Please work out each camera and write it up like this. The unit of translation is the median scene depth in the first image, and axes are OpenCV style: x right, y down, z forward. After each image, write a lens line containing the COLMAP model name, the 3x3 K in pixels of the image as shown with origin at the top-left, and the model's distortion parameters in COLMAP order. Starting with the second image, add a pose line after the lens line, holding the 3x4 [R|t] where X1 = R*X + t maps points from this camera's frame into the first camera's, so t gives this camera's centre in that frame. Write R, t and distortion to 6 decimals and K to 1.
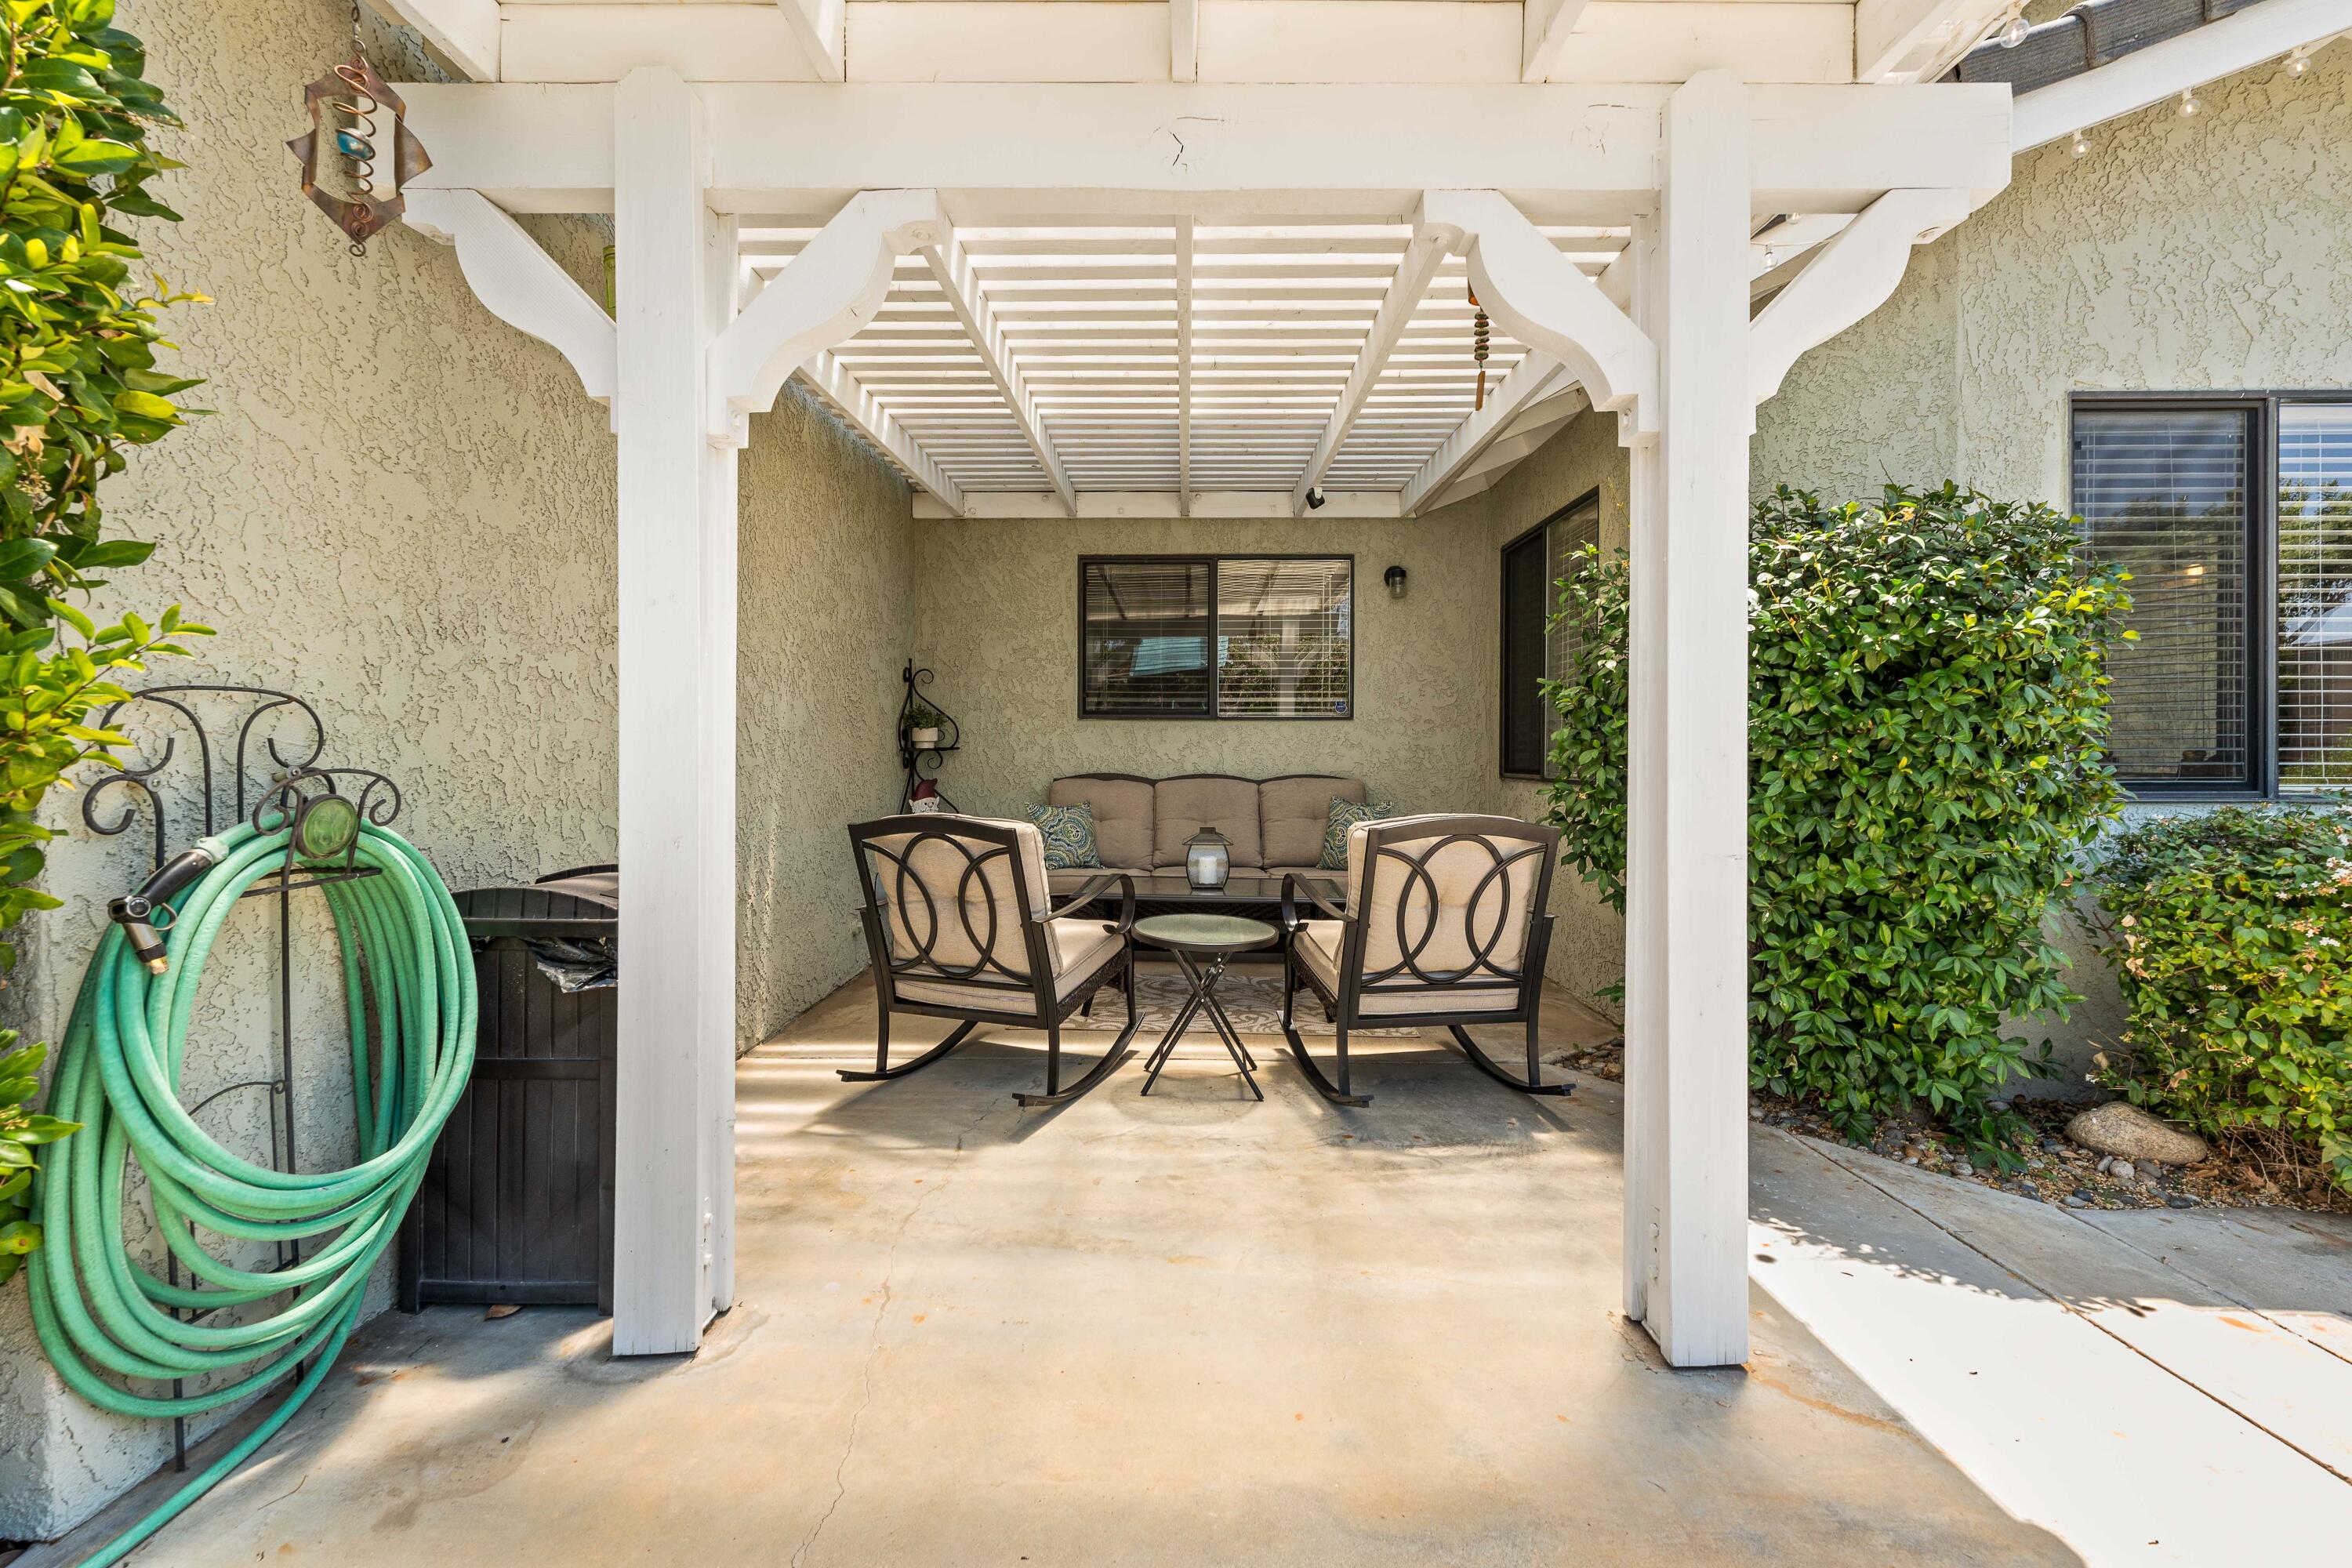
lens RADIAL K [[986.6, 0, 1176.1], [0, 986.6, 744.2], [0, 0, 1]] dist [-0.000377, -0.000155]
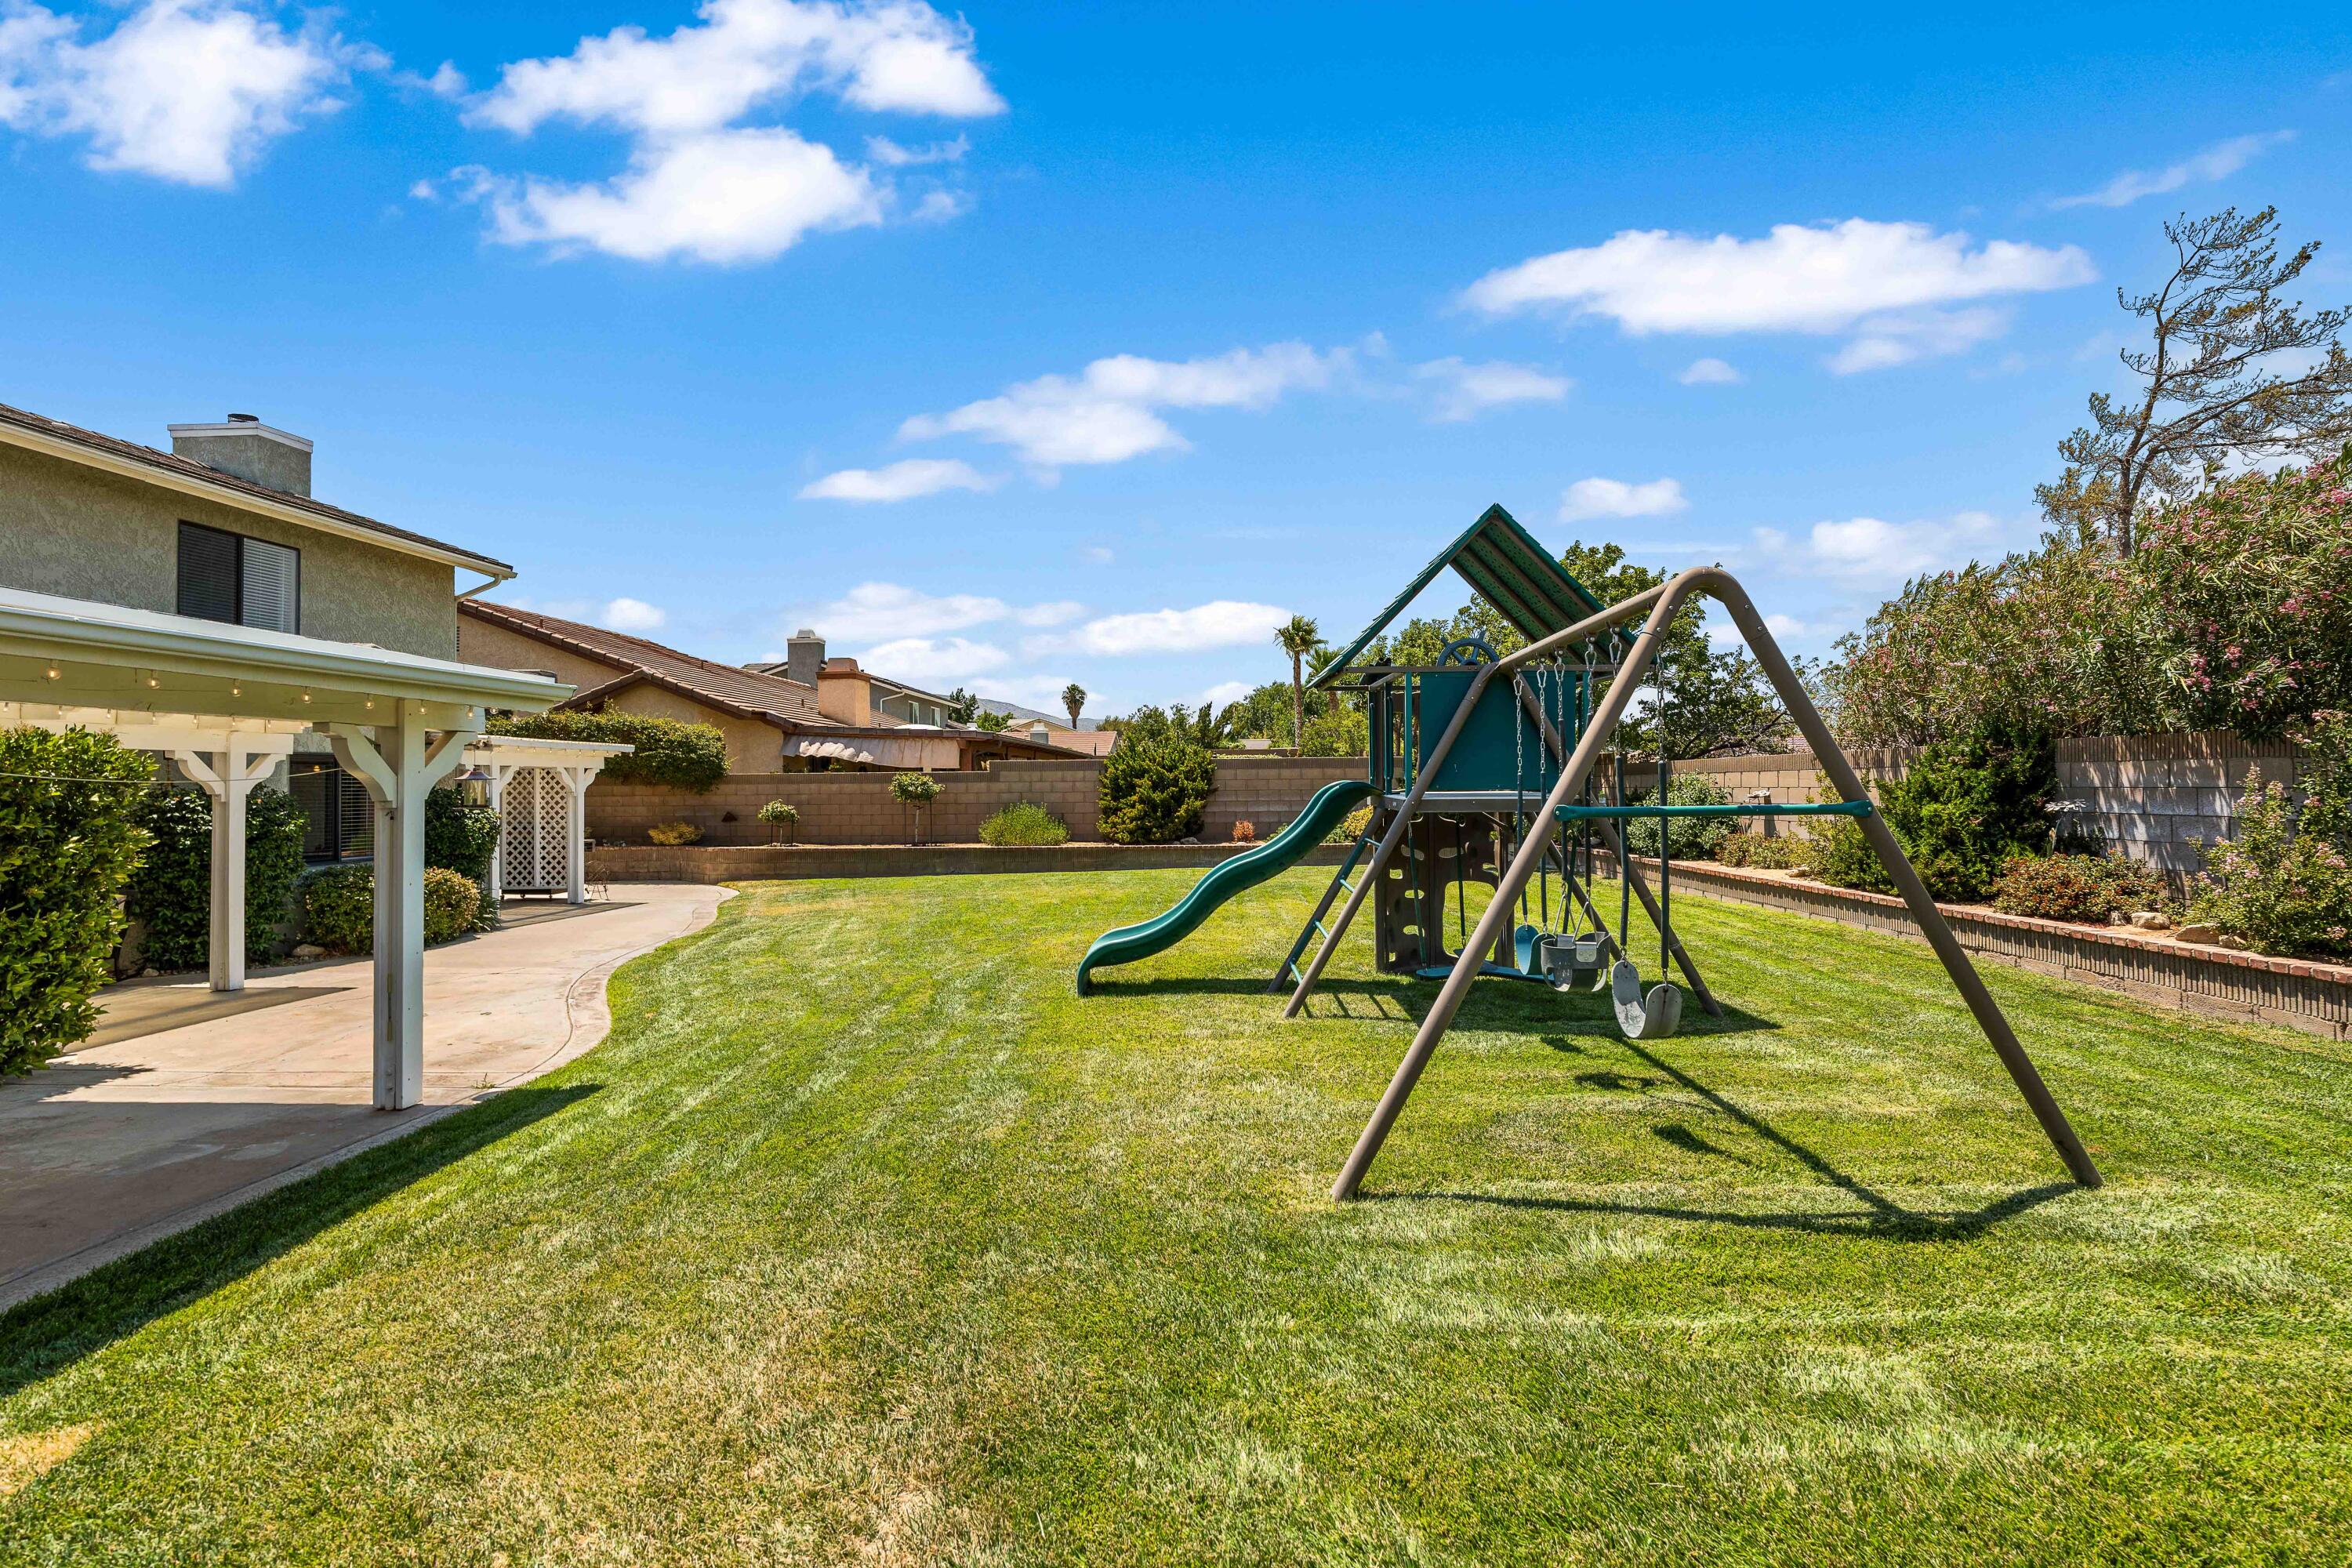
lens RADIAL K [[986.6, 0, 1176.1], [0, 986.6, 744.2], [0, 0, 1]] dist [-0.000377, -0.000155]
pose [[0.038868, 0.034512, 0.998648, -3.055287], [0.019324, 0.999191, -0.035283, -0.243262], [-0.999058, 0.020669, 0.038169, -2.819727]]
